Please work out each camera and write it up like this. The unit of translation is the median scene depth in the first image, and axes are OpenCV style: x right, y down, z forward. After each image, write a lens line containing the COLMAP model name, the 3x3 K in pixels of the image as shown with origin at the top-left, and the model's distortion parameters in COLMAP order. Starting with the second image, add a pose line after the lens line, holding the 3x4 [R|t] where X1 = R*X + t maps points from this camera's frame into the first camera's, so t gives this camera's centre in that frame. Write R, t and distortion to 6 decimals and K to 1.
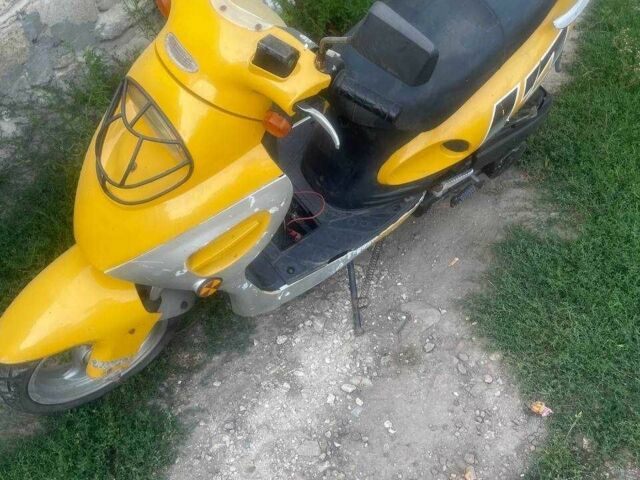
lens RADIAL K [[651.1, 0, 317.7], [0, 651.1, 238.1], [0, 0, 1]] dist [0.049723, 0.000000]
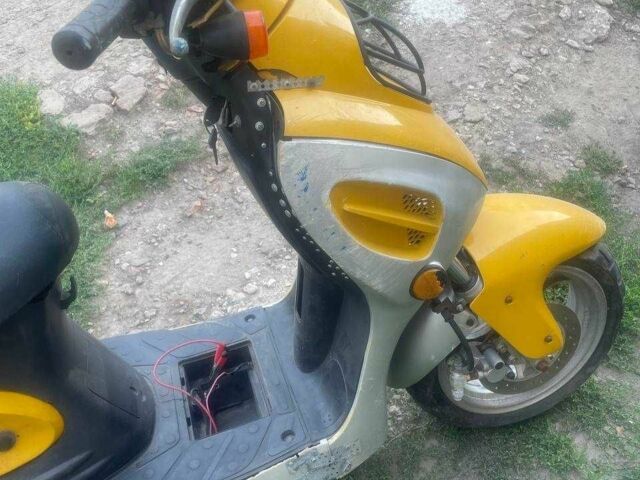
lens RADIAL K [[651.1, 0, 321.5], [0, 651.1, 241.8], [0, 0, 1]] dist [0.049723, 0.000000]
pose [[-0.933224, -0.144865, 0.328796, -0.354865], [0.338960, -0.051483, 0.939391, -0.633810], [-0.119157, 0.988111, 0.097148, 0.808316]]
